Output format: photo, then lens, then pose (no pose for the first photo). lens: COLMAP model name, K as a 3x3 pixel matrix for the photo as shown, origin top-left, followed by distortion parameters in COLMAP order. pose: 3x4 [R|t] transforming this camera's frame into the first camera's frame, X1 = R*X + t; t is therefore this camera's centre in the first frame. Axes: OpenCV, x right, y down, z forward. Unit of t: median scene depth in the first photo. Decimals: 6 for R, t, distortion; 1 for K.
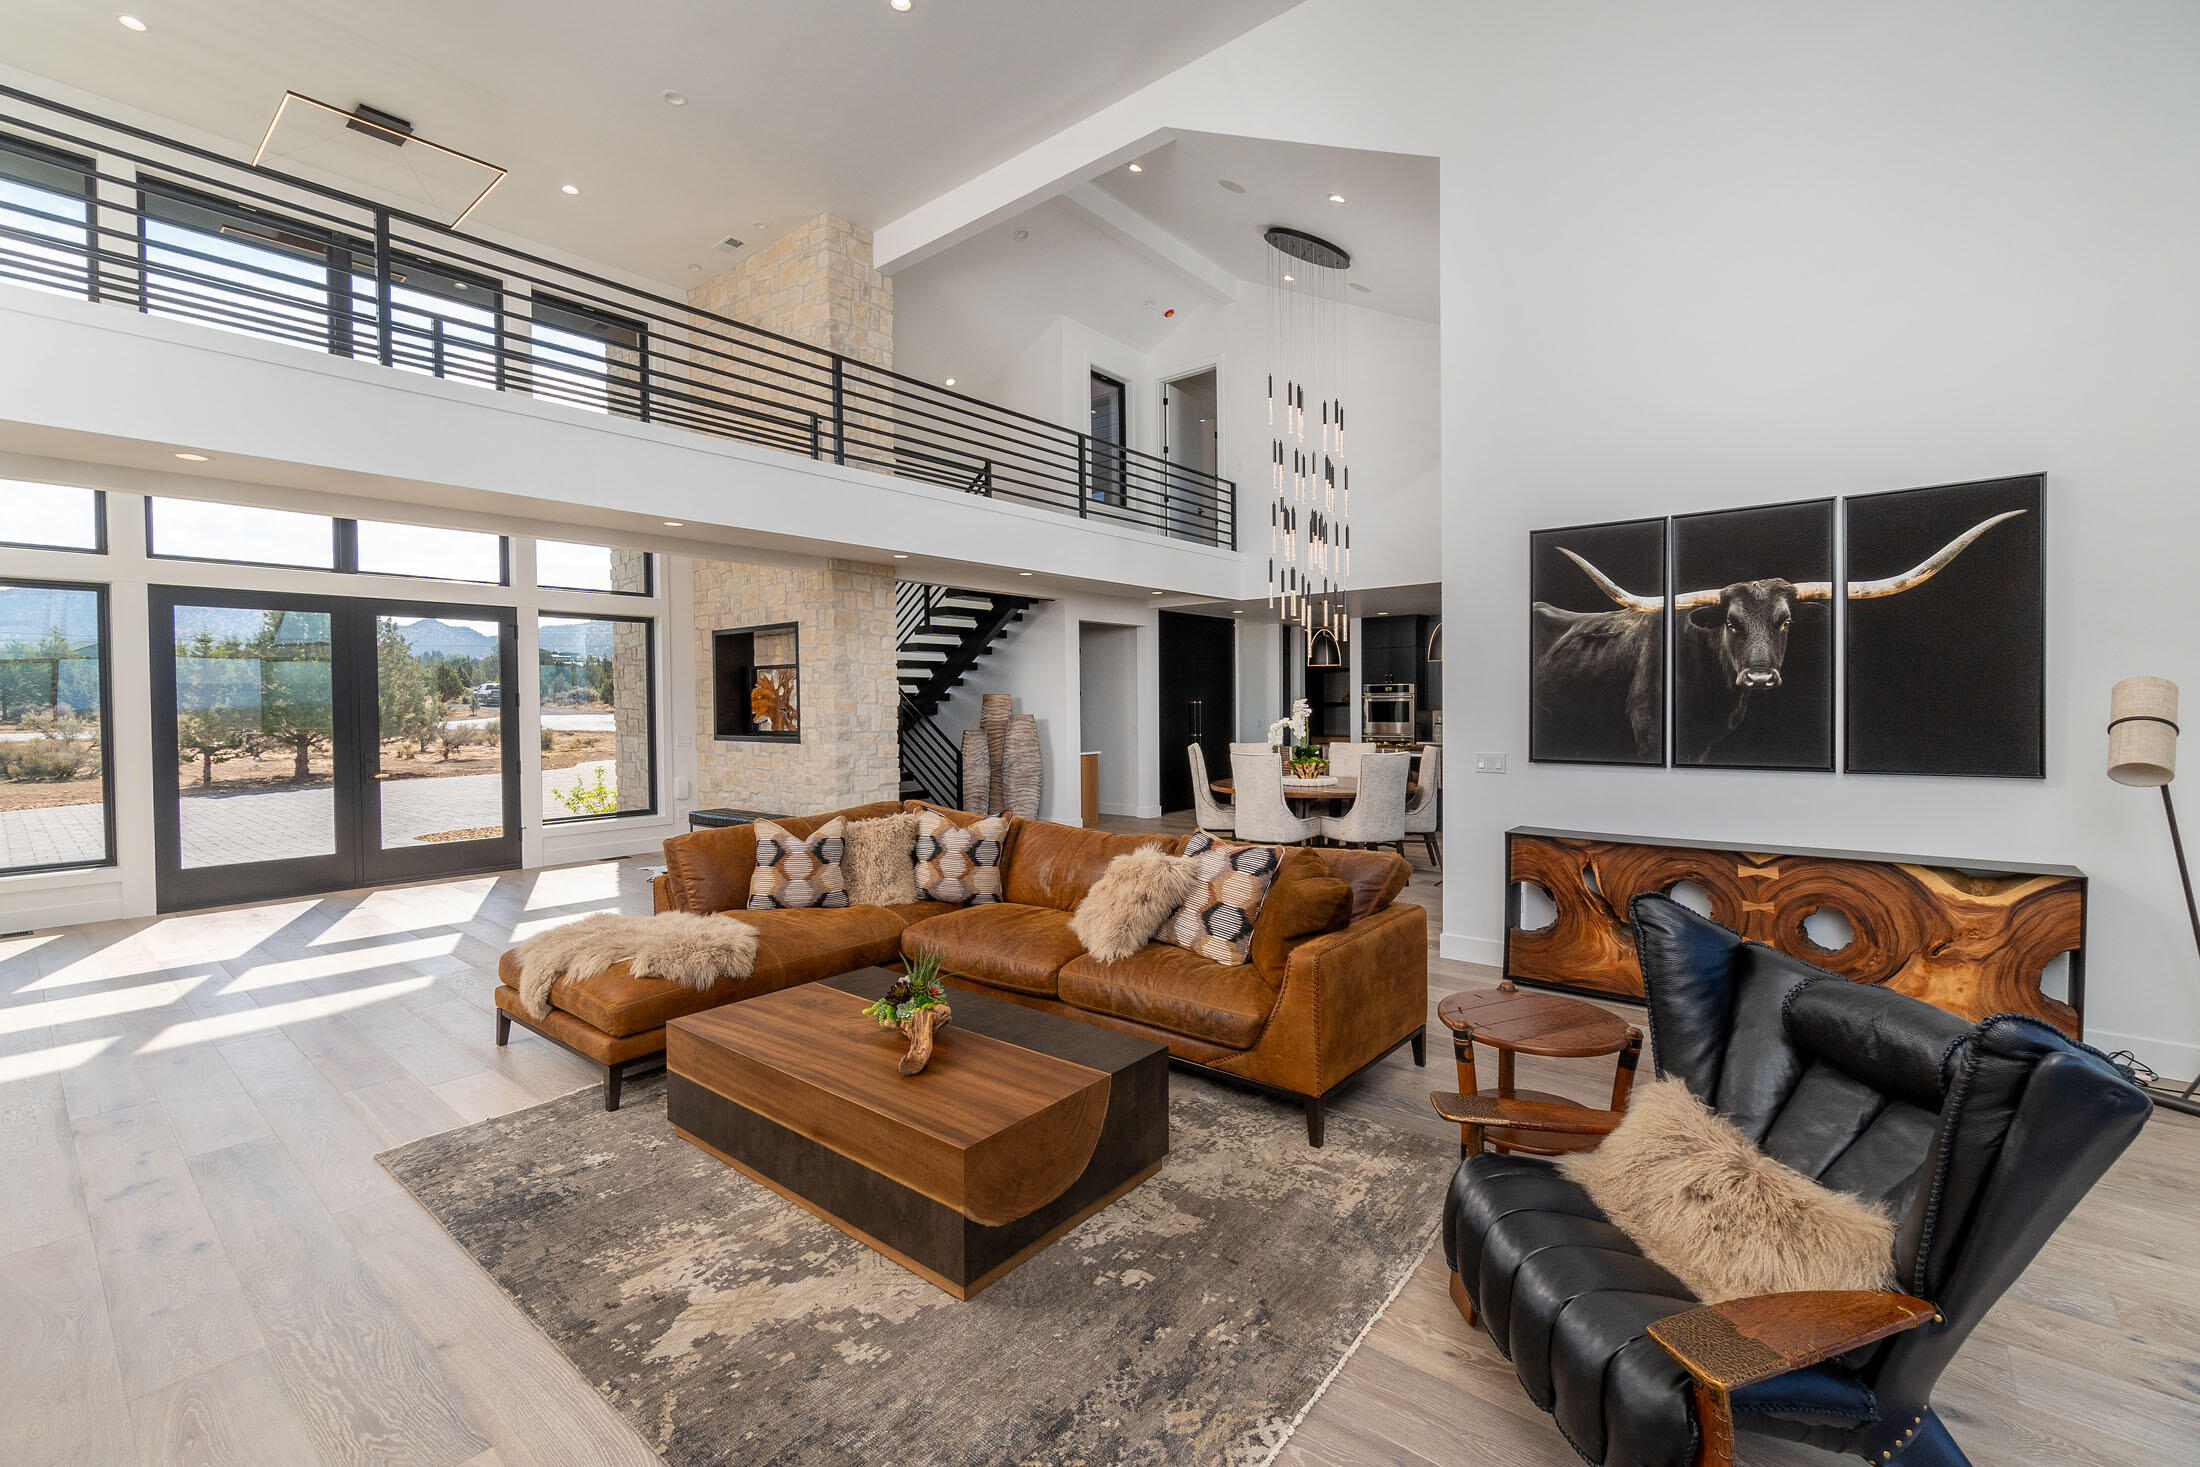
lens RADIAL K [[956.5, 0, 1094.0], [0, 956.5, 722.9], [0, 0, 1]] dist [-0.004847, -0.000742]
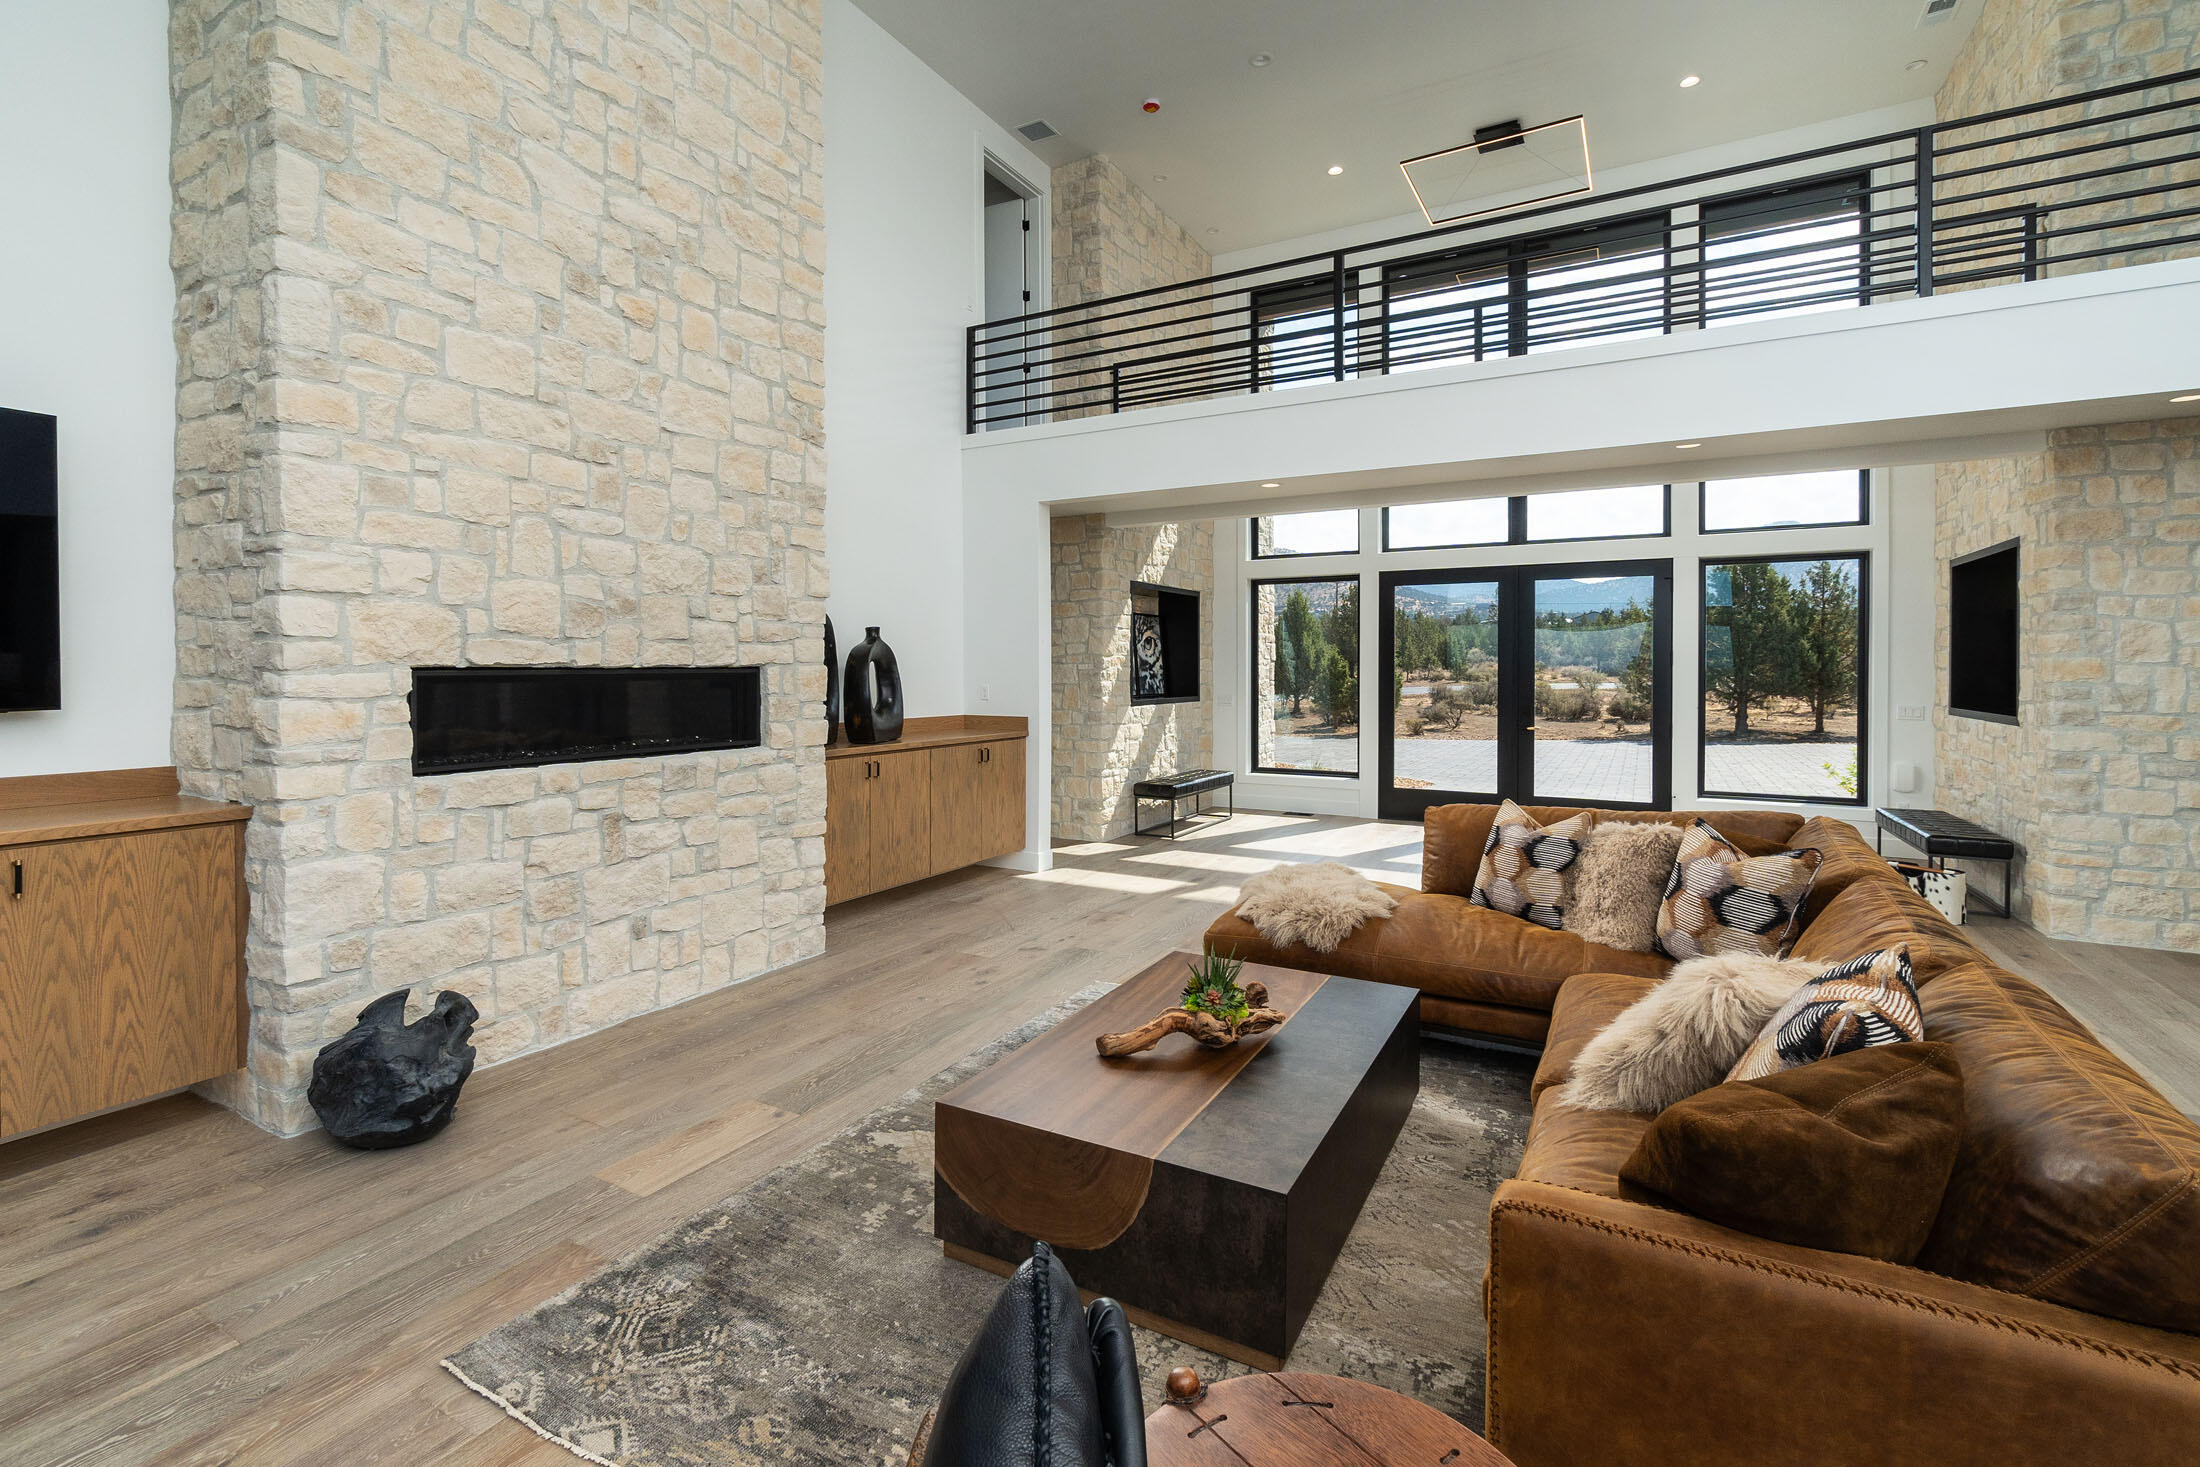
lens RADIAL K [[956.5, 0, 1068.5], [0, 956.5, 677.9], [0, 0, 1]] dist [-0.004847, -0.000742]
pose [[0.175152, 0.021458, -0.984308, 0.240765], [-0.025019, 0.999537, 0.017338, -0.005860], [0.984224, 0.021590, 0.175607, 0.280227]]
